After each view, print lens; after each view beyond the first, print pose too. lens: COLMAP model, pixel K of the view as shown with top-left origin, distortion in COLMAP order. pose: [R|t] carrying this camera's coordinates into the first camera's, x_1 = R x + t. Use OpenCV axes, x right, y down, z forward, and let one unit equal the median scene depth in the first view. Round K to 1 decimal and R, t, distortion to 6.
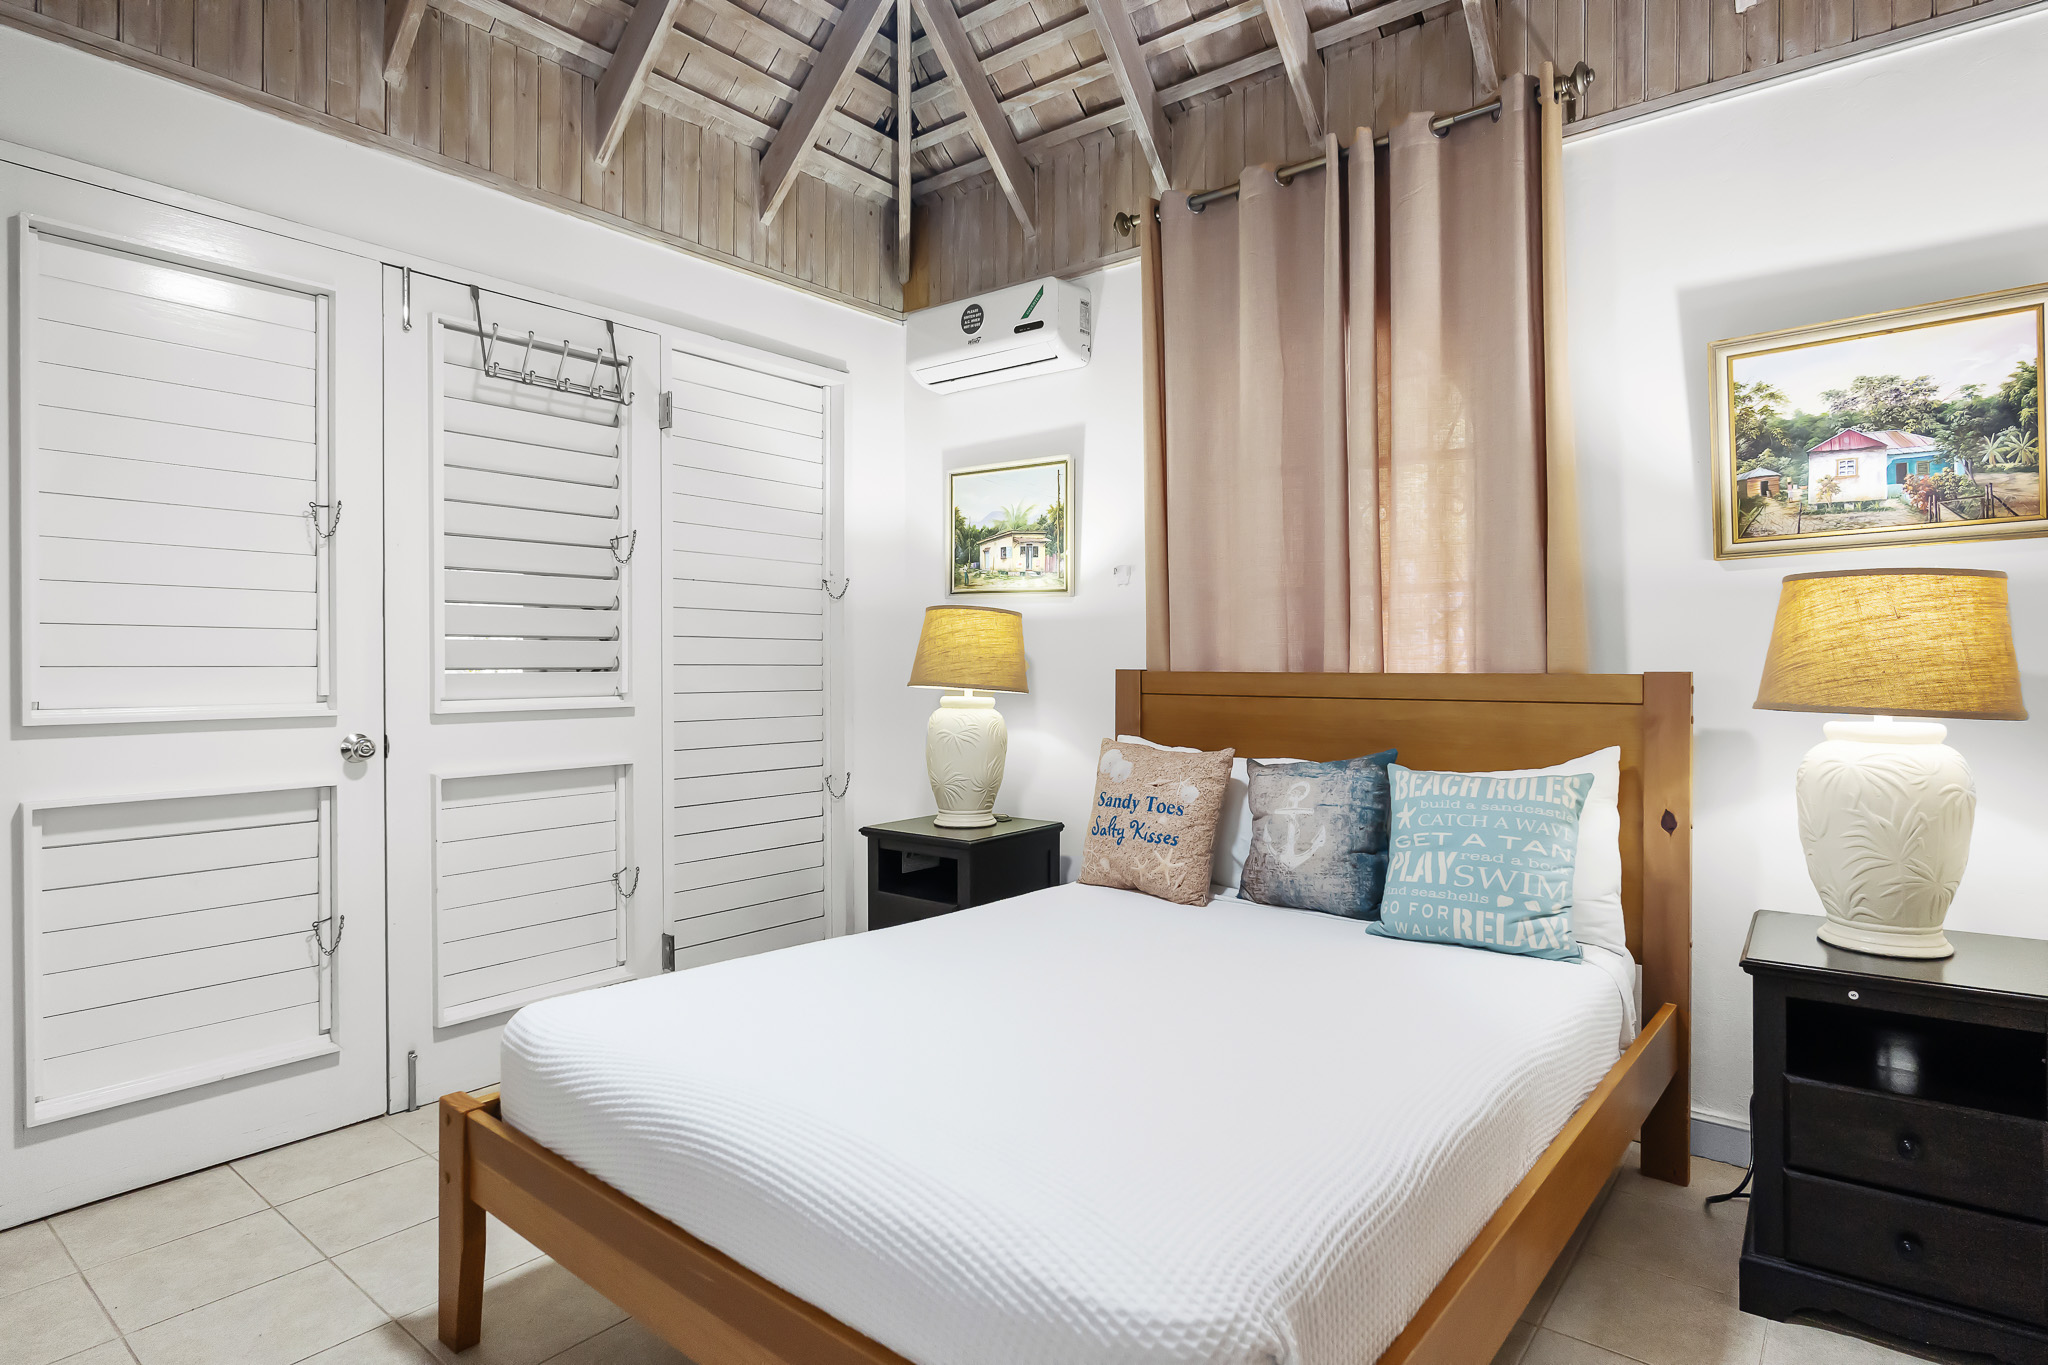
lens RADIAL K [[1089.8, 0, 1019.2], [0, 1089.8, 653.3], [0, 0, 1]] dist [-0.017915, 0.012301]
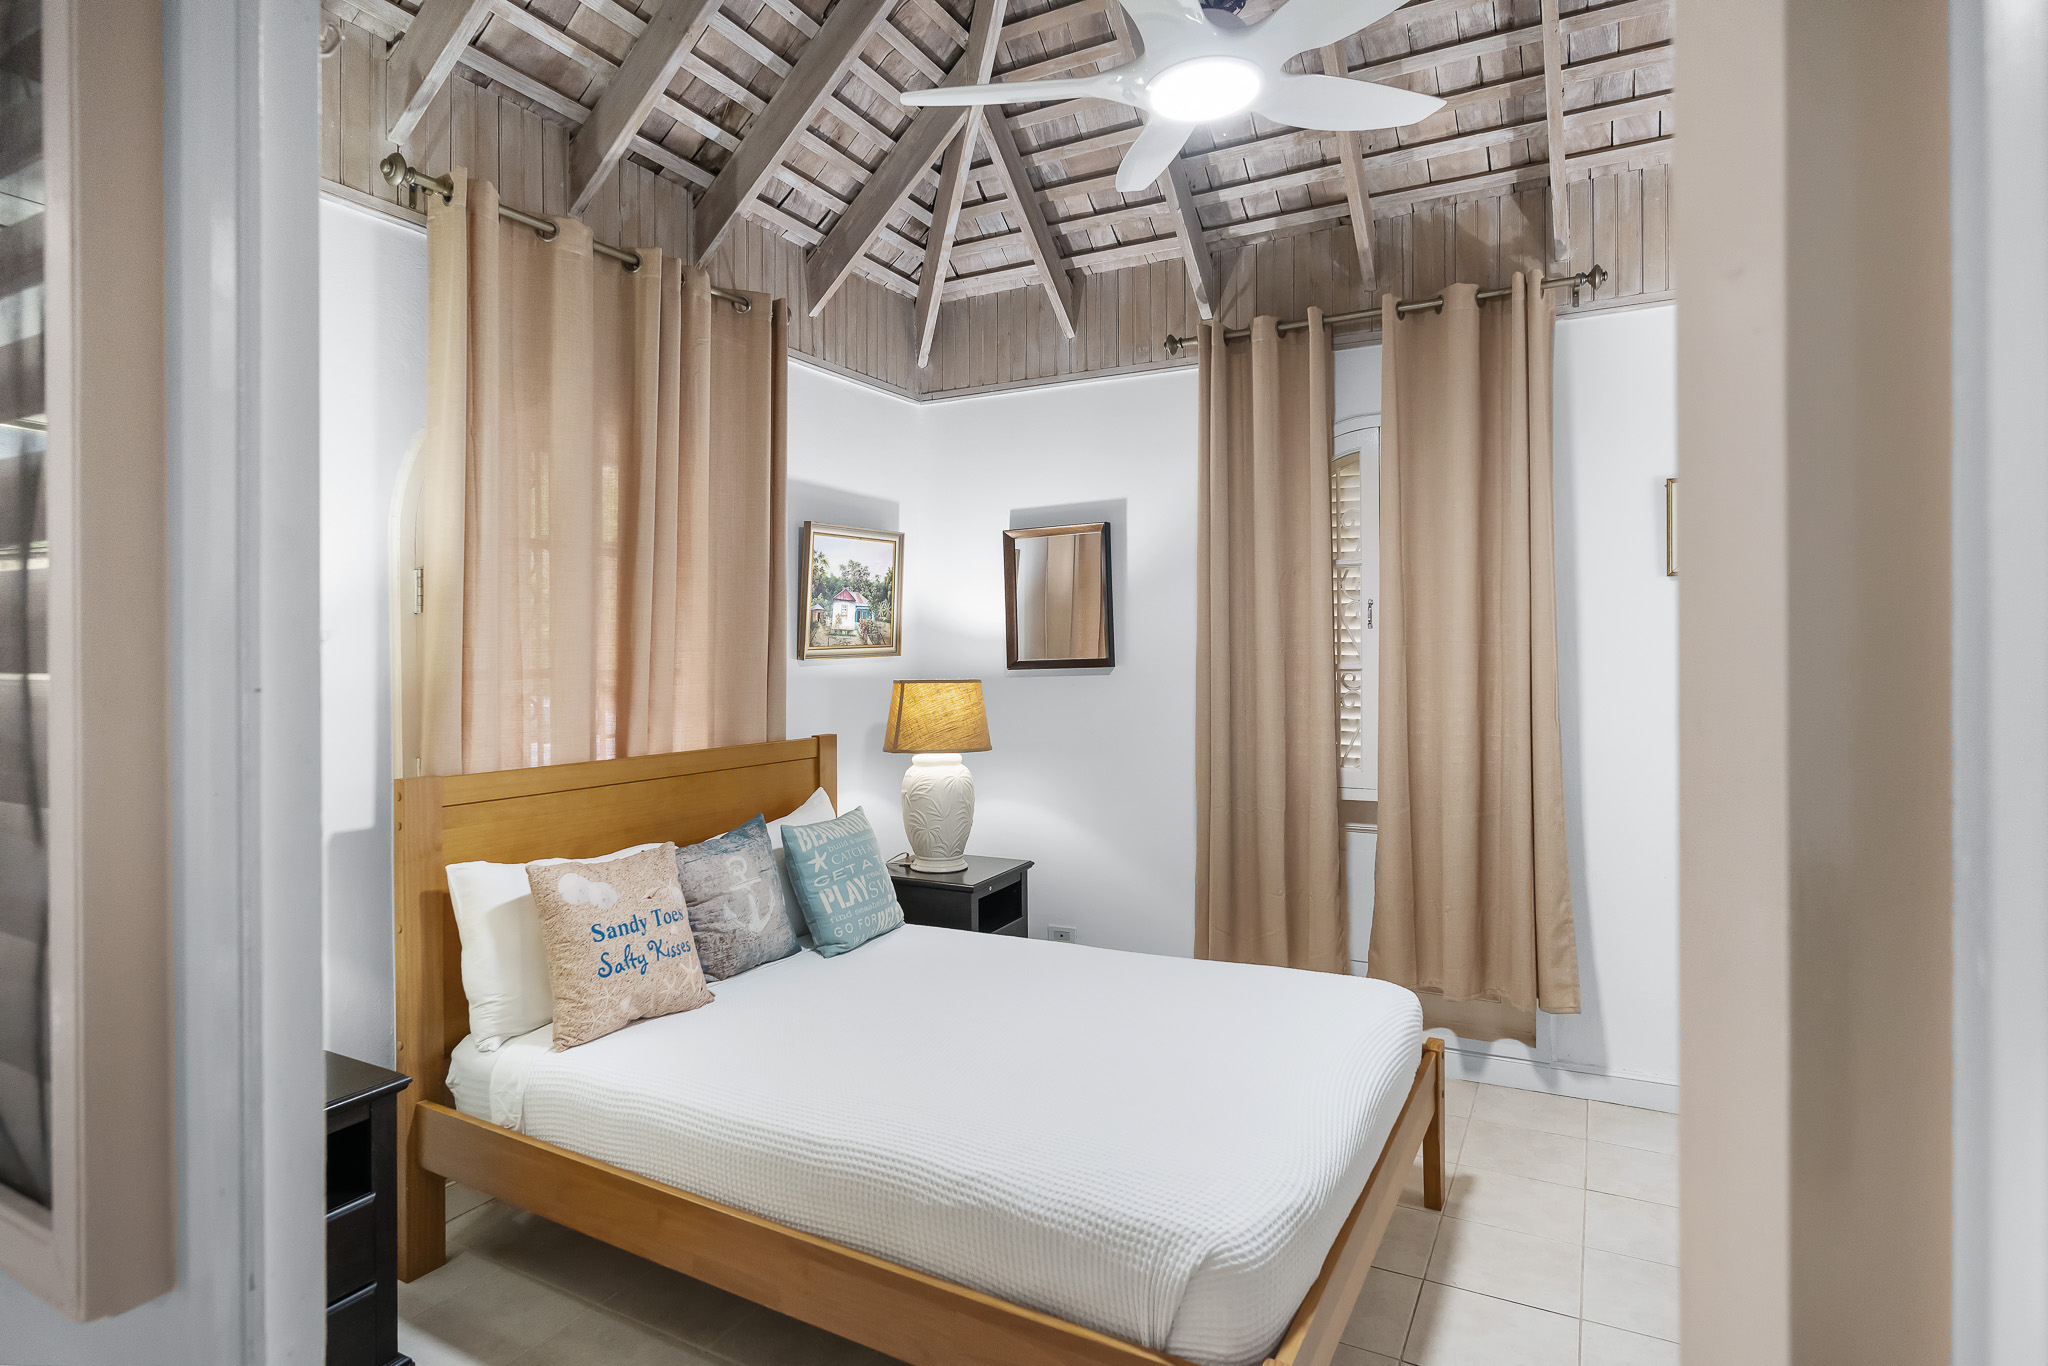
lens RADIAL K [[1089.8, 0, 1019.2], [0, 1089.8, 653.8], [0, 0, 1]] dist [-0.017915, 0.012301]
pose [[-0.178325, 0.005544, 0.983956, -0.989399], [0.006273, 0.999970, -0.004498, -0.091550], [-0.983952, 0.005370, -0.178355, 1.027465]]
